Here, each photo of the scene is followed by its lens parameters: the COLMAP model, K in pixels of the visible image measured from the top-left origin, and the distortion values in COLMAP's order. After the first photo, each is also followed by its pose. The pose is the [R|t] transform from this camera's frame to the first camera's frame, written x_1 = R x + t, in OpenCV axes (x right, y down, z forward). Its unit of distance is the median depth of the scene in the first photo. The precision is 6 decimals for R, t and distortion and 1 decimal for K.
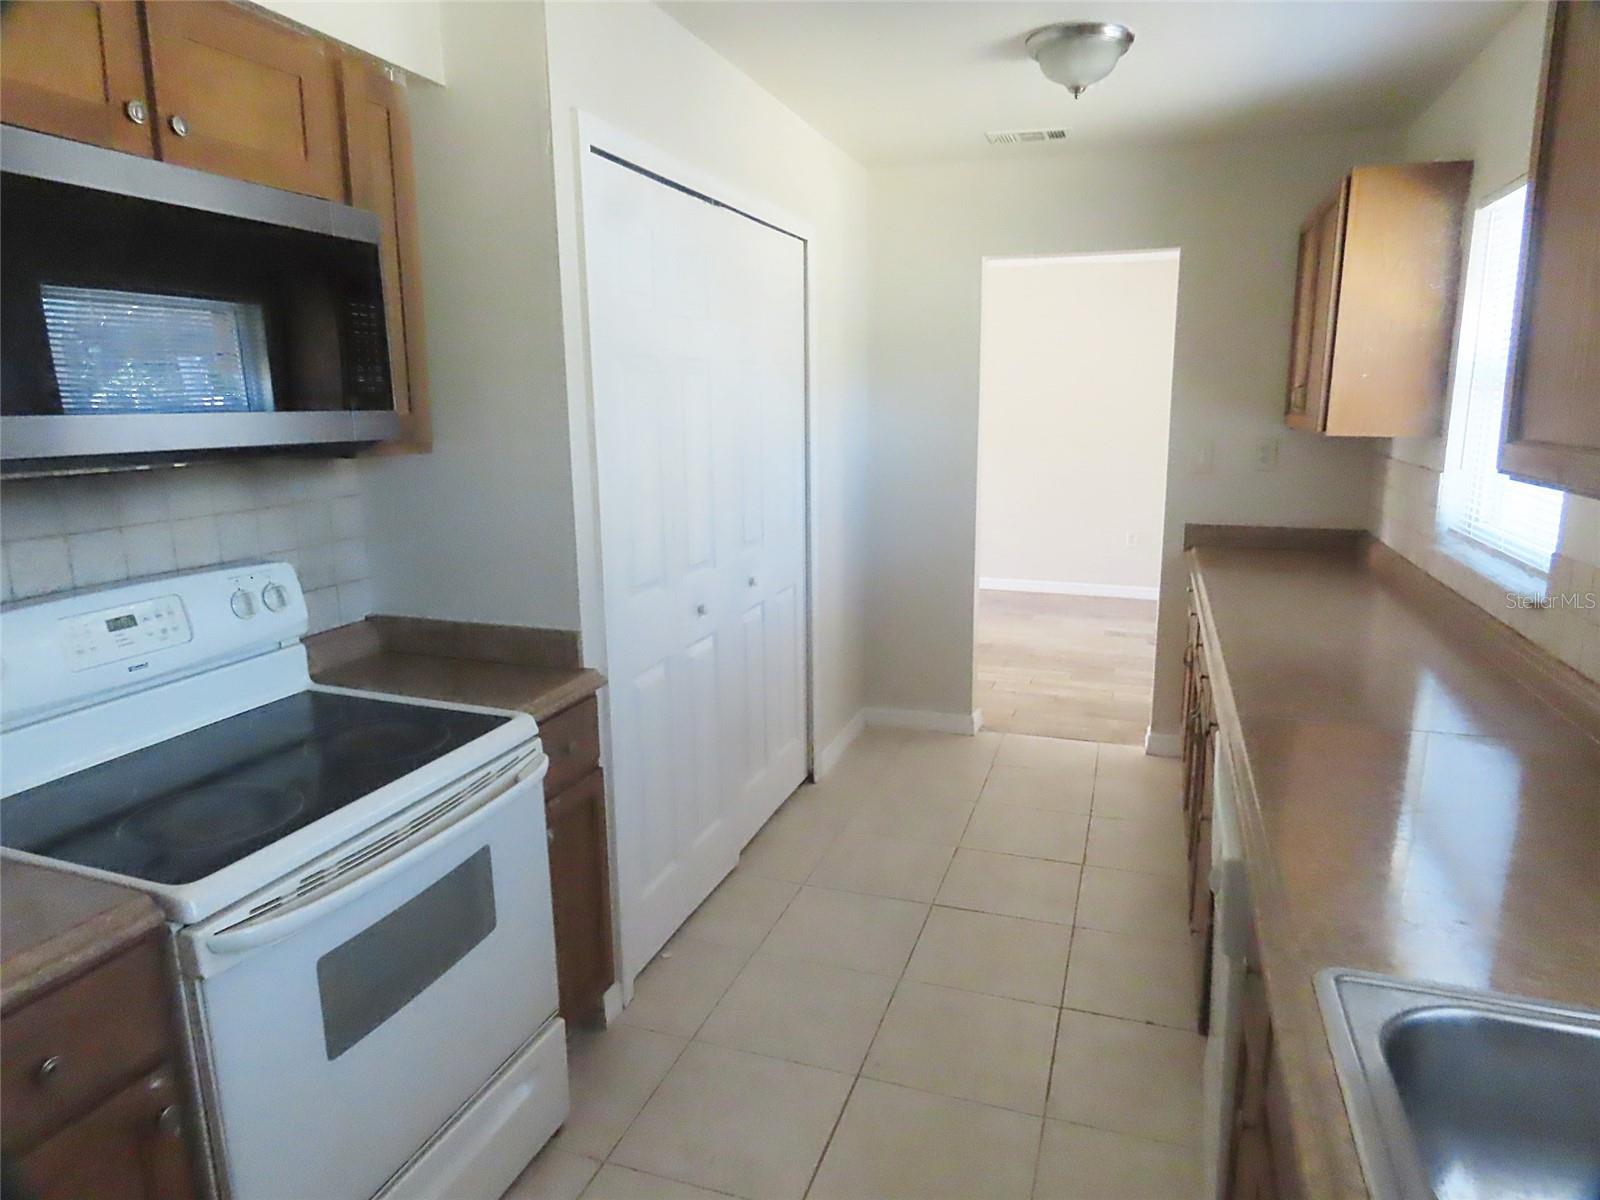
lens RADIAL K [[1009.6, 0, 800.7], [0, 1009.6, 598.3], [0, 0, 1]] dist [-0.013319, 0.005969]
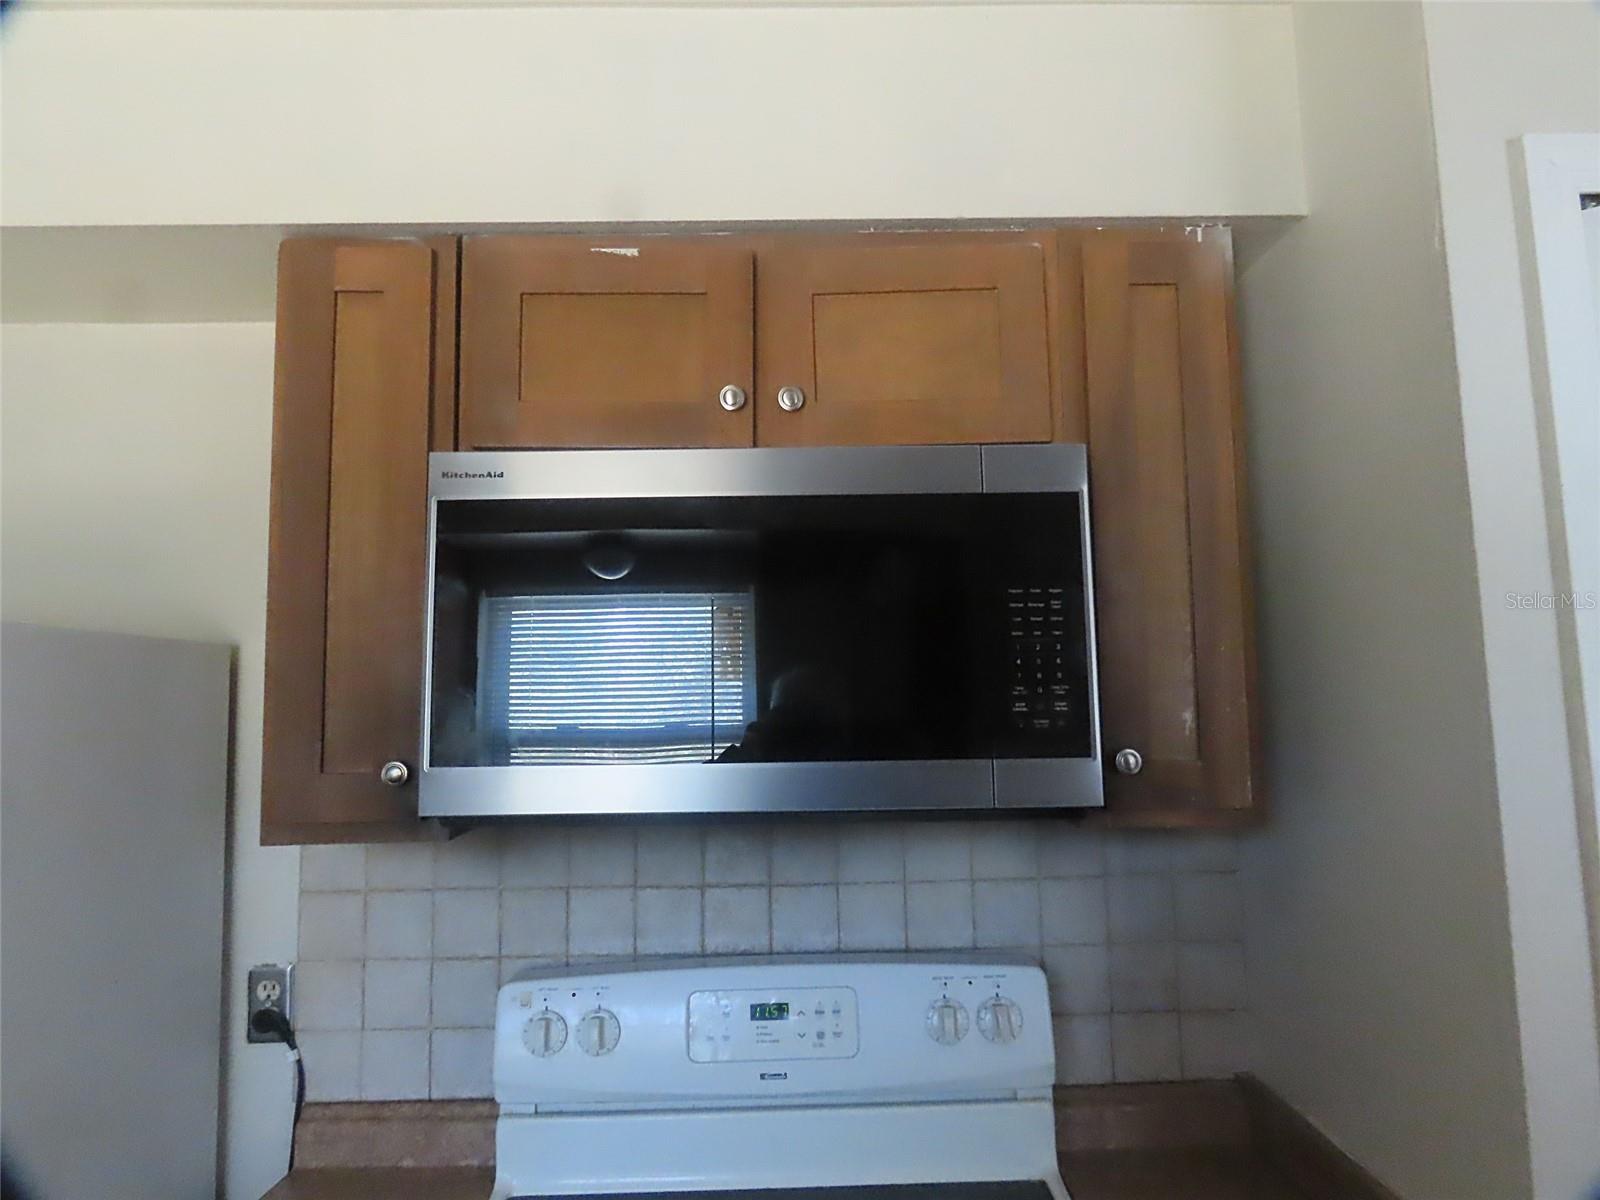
lens RADIAL K [[1009.6, 0, 804.1], [0, 1009.6, 607.2], [0, 0, 1]] dist [-0.013319, 0.005969]
pose [[0.340230, -0.085992, -0.936402, 0.101570], [-0.166714, 0.974519, -0.150066, -0.165805], [0.925446, 0.207168, 0.317224, 0.682480]]
